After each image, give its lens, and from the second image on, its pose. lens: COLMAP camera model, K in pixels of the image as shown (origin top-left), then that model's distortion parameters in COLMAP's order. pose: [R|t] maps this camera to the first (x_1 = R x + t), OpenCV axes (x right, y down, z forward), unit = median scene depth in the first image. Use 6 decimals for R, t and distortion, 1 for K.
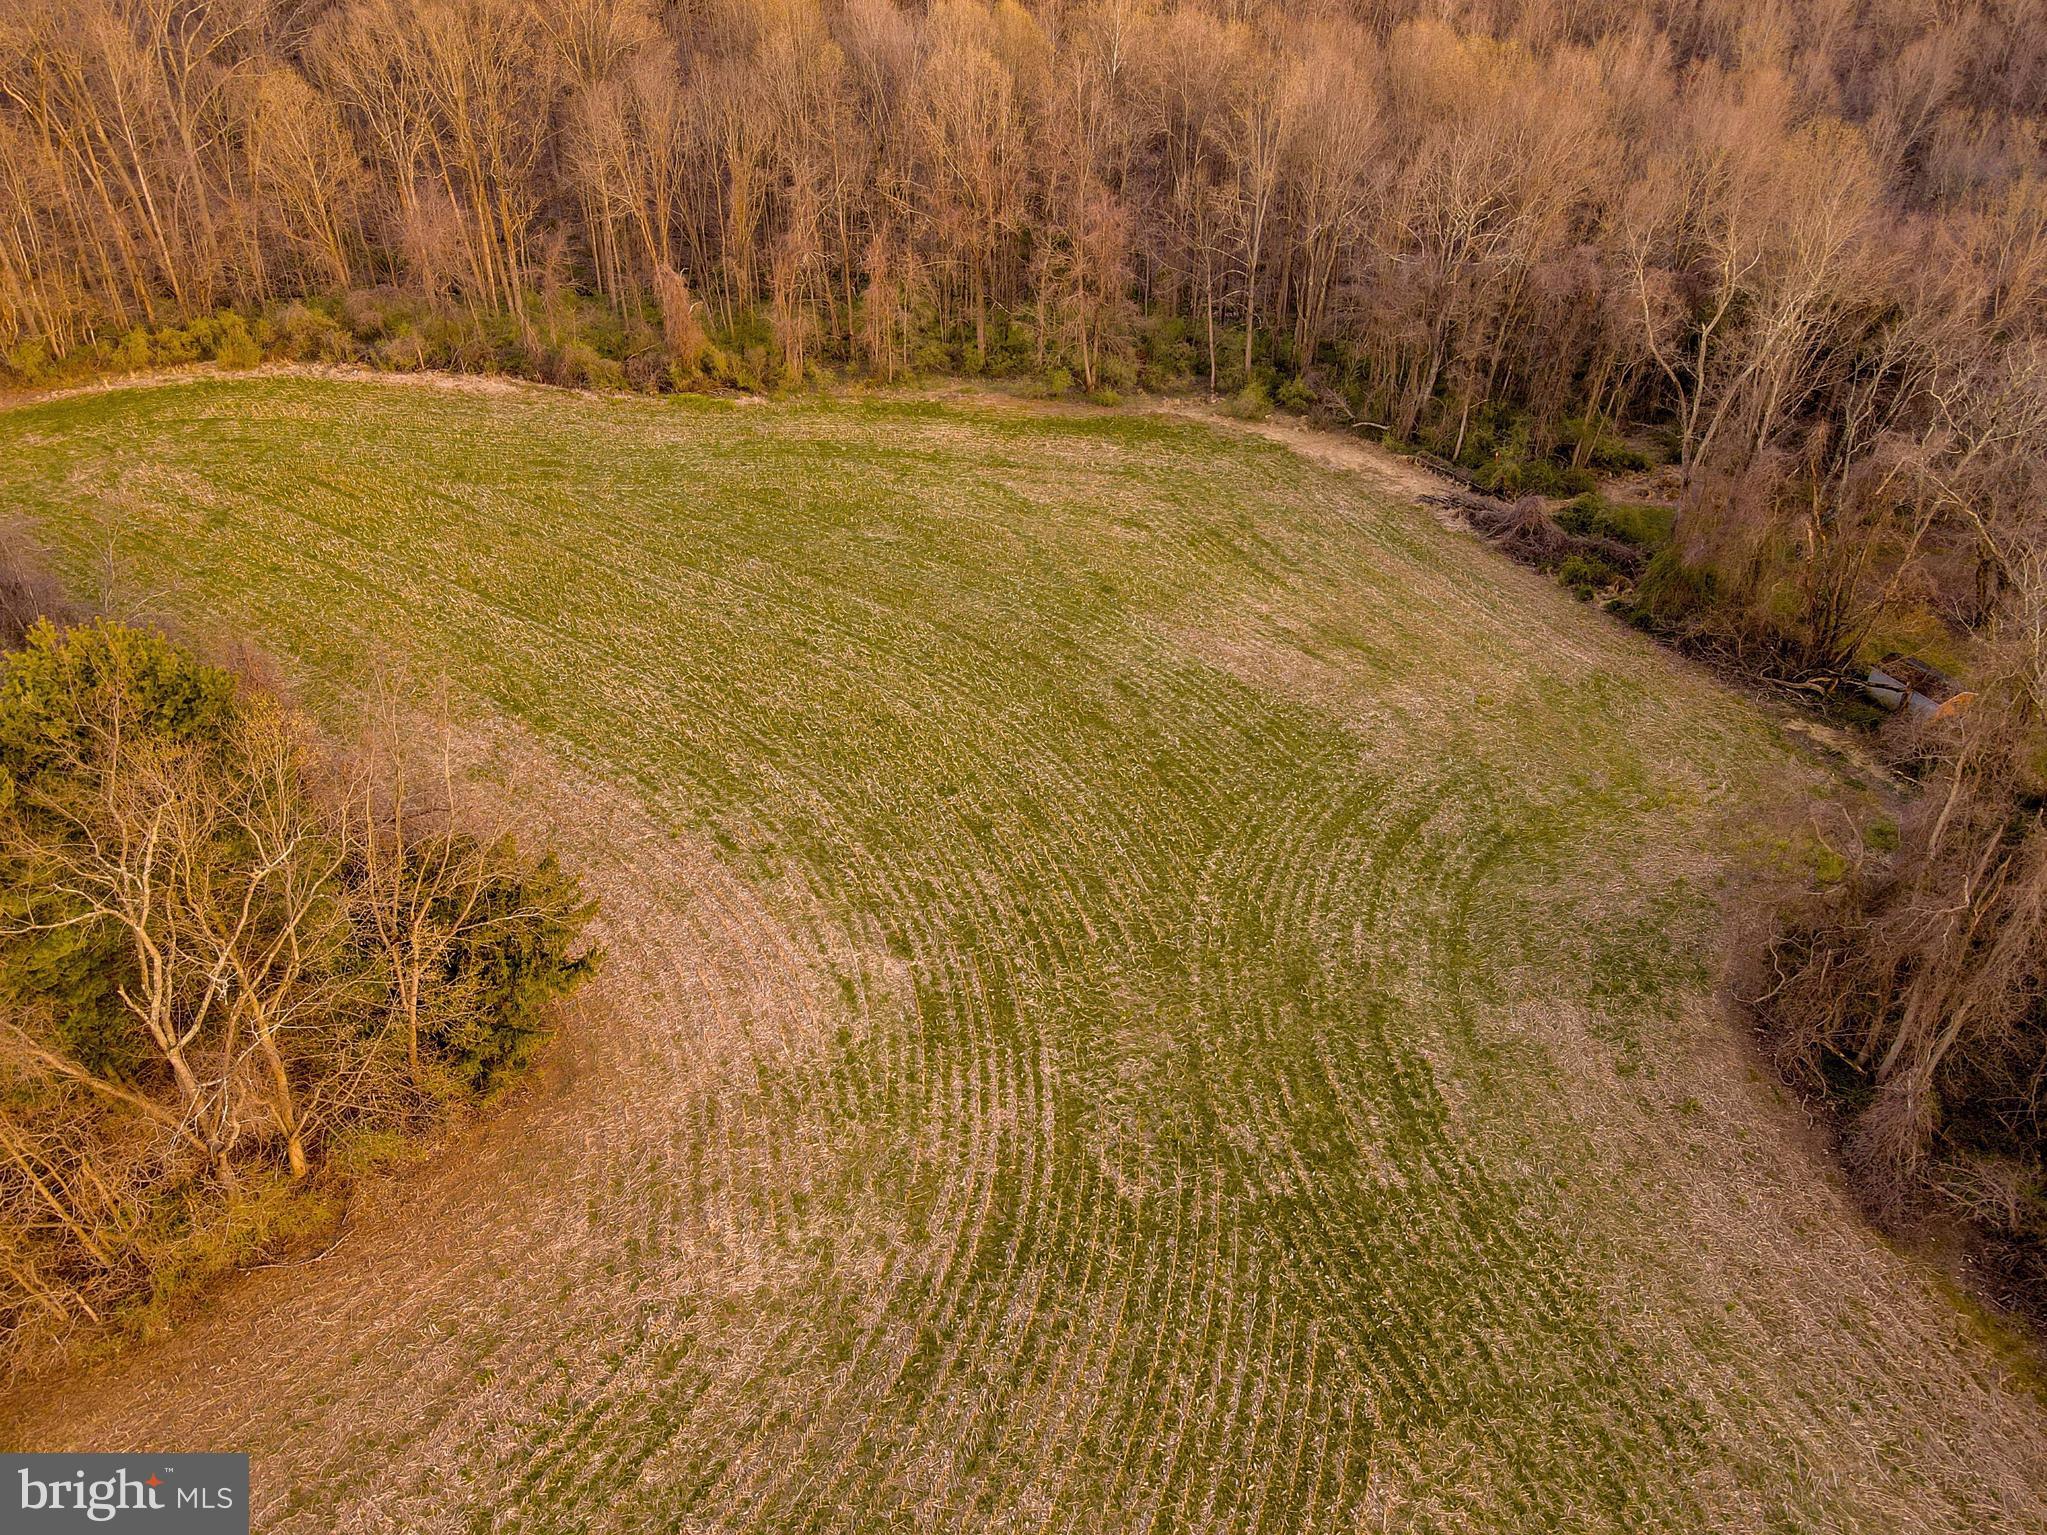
lens RADIAL K [[1499.2, 0, 1029.9], [0, 1499.2, 773.1], [0, 0, 1]] dist [0.011224, -0.002405]
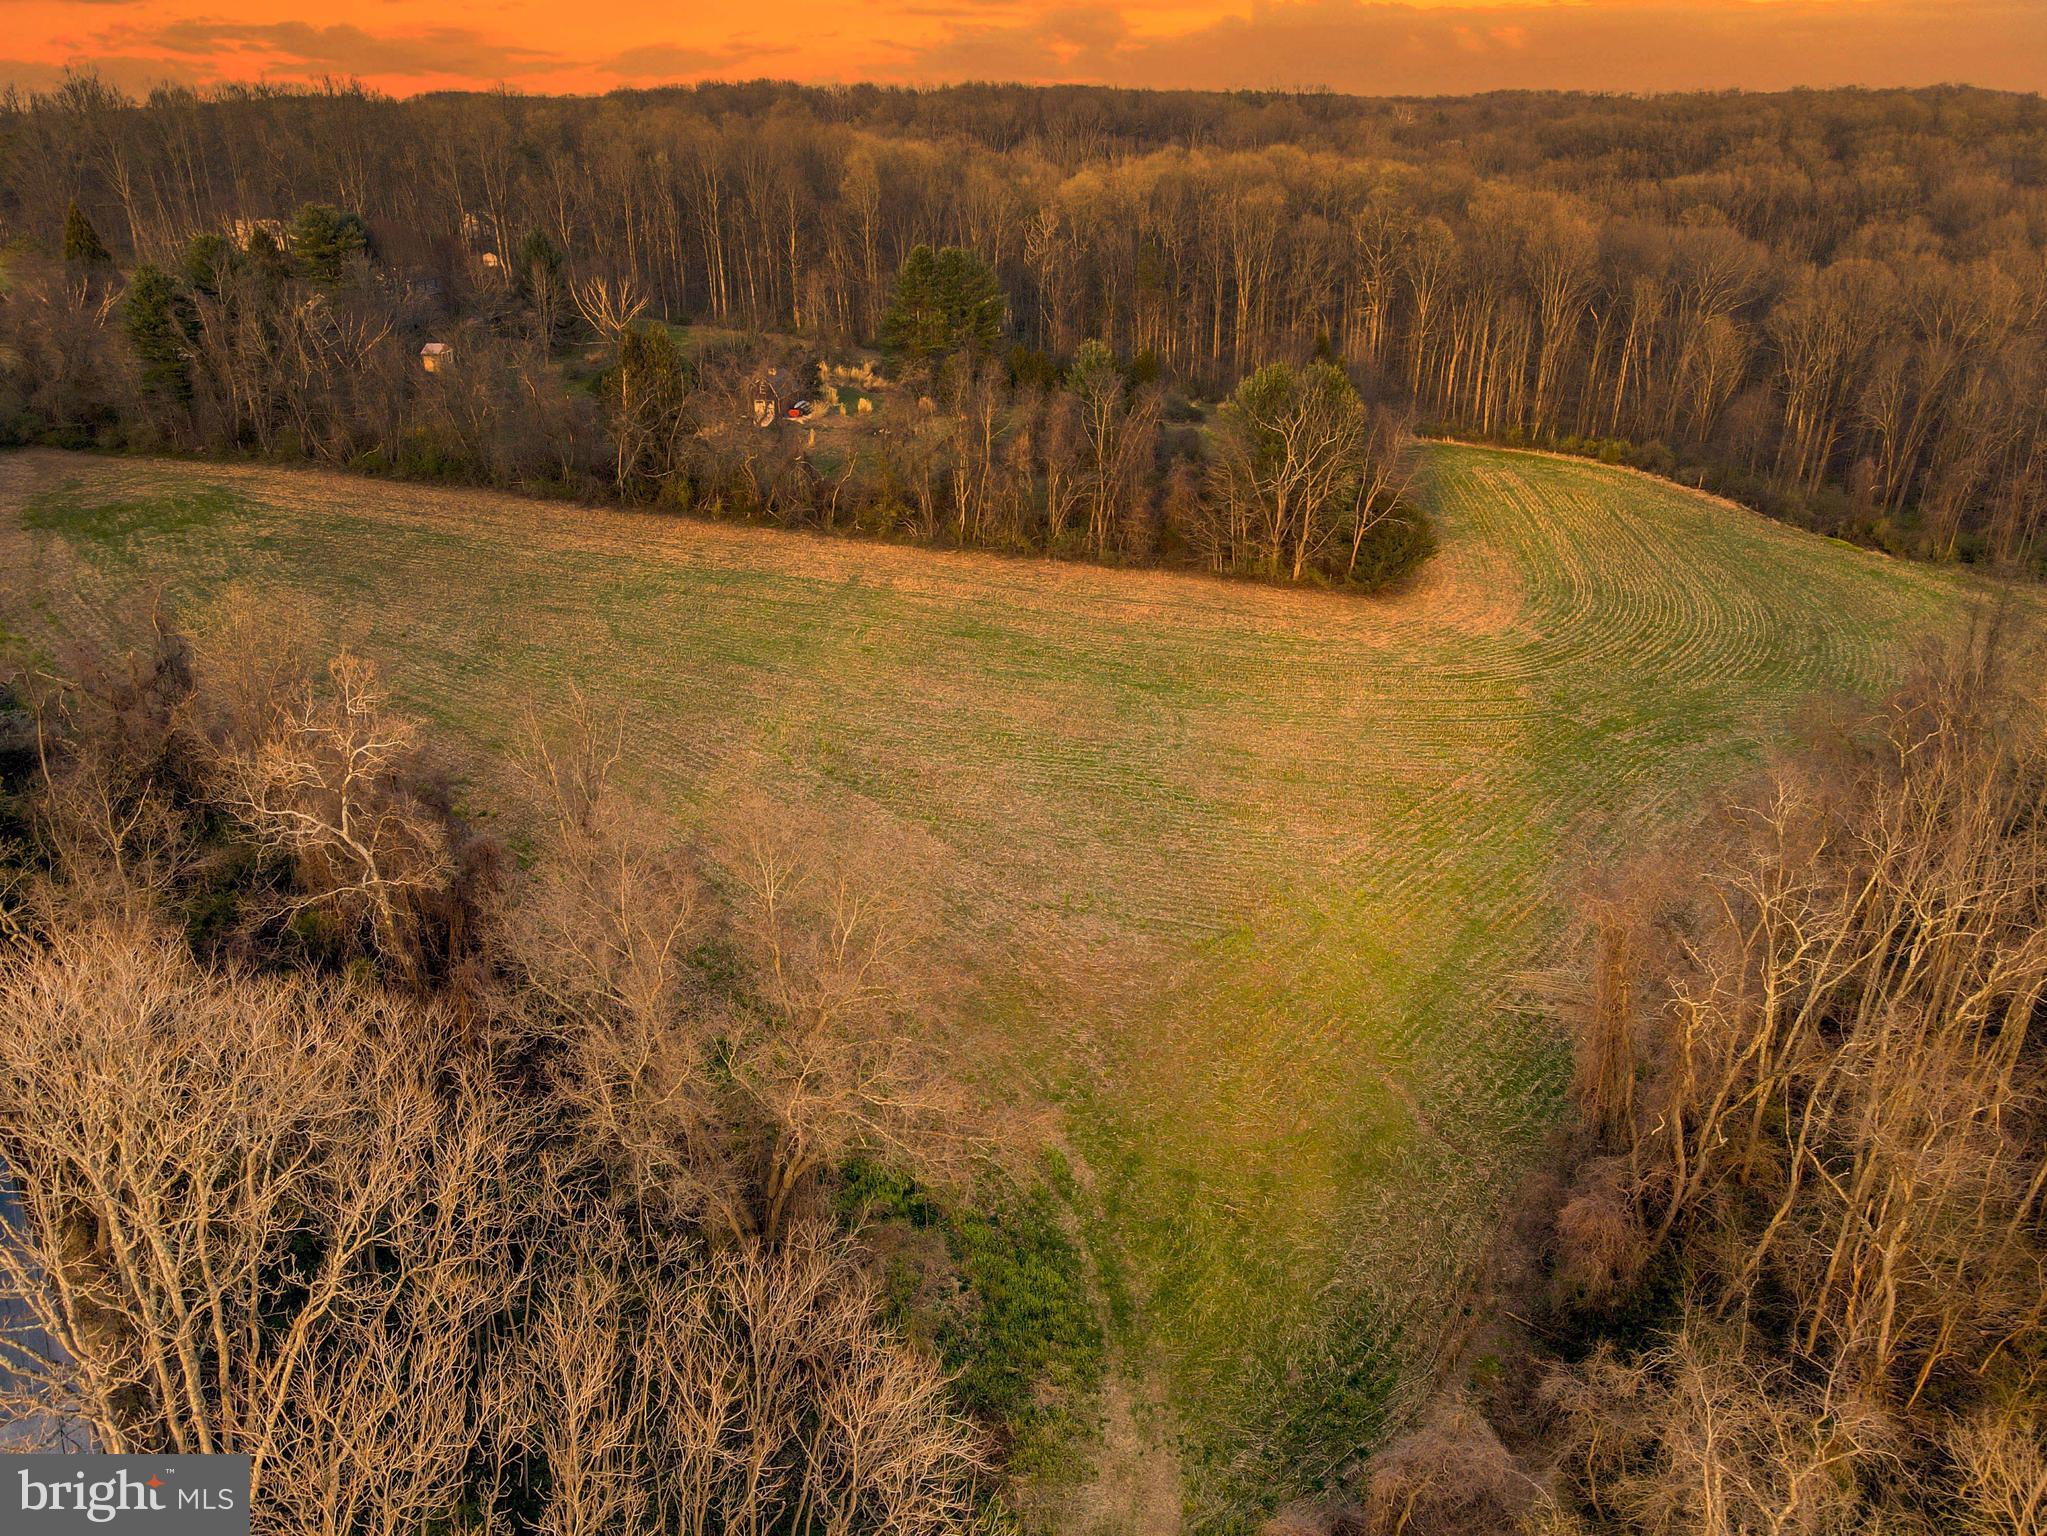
lens RADIAL K [[1499.2, 0, 1029.5], [0, 1499.2, 770.8], [0, 0, 1]] dist [0.011224, -0.002405]
pose [[0.478193, 0.356582, -0.802609, 1.279510], [-0.520041, 0.851397, 0.068417, 0.492539], [0.707735, 0.384673, 0.592569, -0.679461]]
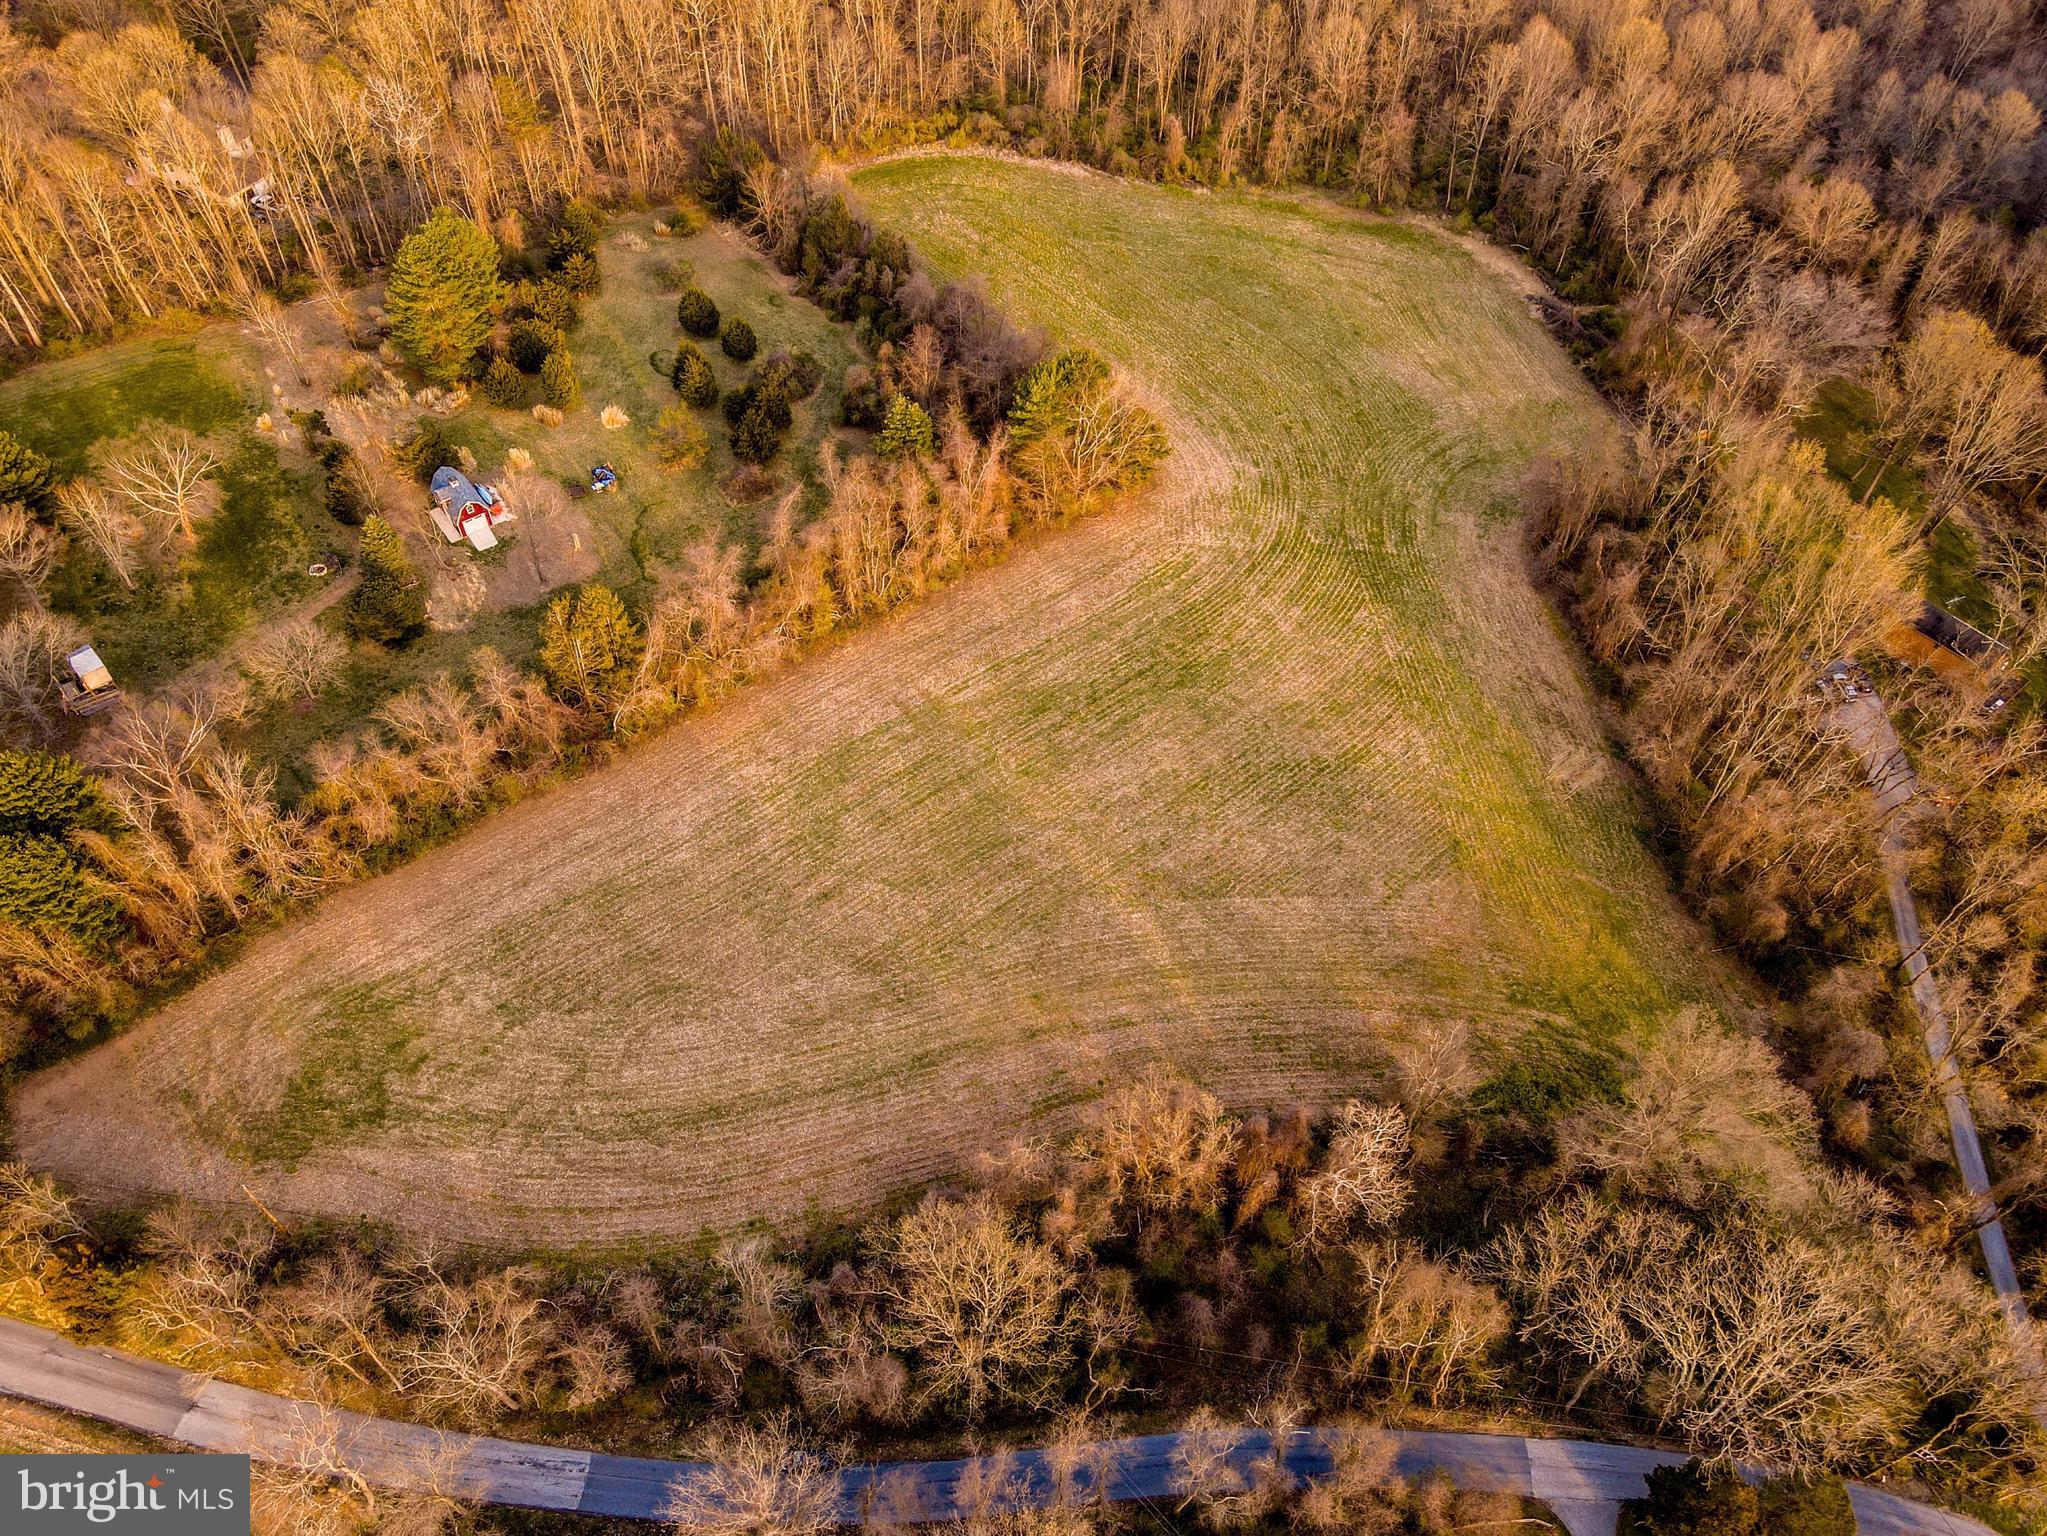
lens RADIAL K [[1499.2, 0, 1034.7], [0, 1499.2, 767.2], [0, 0, 1]] dist [0.011224, -0.002405]
pose [[0.974920, 0.174256, -0.138439, 0.005532], [-0.132364, 0.954068, 0.268763, -0.055192], [0.178914, -0.243698, 0.953206, -2.056306]]
